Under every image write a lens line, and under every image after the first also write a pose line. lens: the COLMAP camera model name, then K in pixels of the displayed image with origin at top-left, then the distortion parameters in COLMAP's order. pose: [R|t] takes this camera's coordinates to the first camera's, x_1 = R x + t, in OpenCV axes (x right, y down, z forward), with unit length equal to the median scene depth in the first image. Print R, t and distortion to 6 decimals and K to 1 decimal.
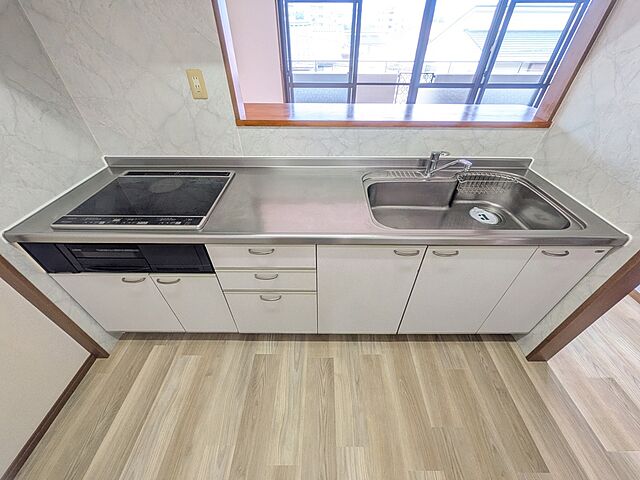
lens RADIAL K [[254.8, 0, 323.3], [0, 254.8, 241.2], [0, 0, 1]] dist [-0.003438, 0.000851]
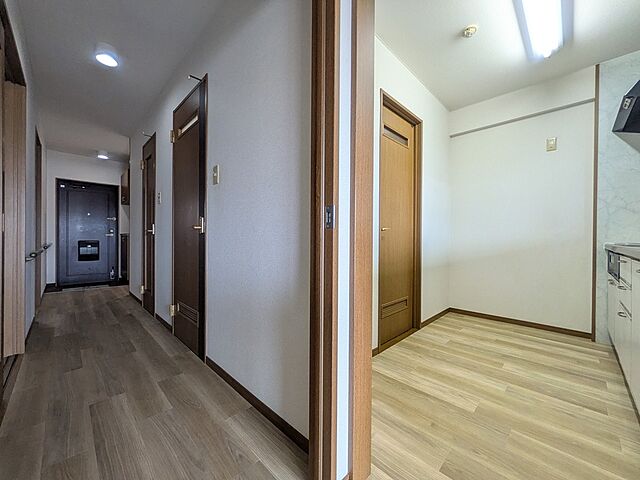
lens RADIAL K [[254.8, 0, 318.8], [0, 254.8, 239.9], [0, 0, 1]] dist [-0.003438, 0.000851]
pose [[-0.707724, -0.001055, -0.706488, 1.565545], [-0.454193, 0.766639, 0.453843, 0.057616], [0.541142, 0.642078, -0.543048, 0.627601]]
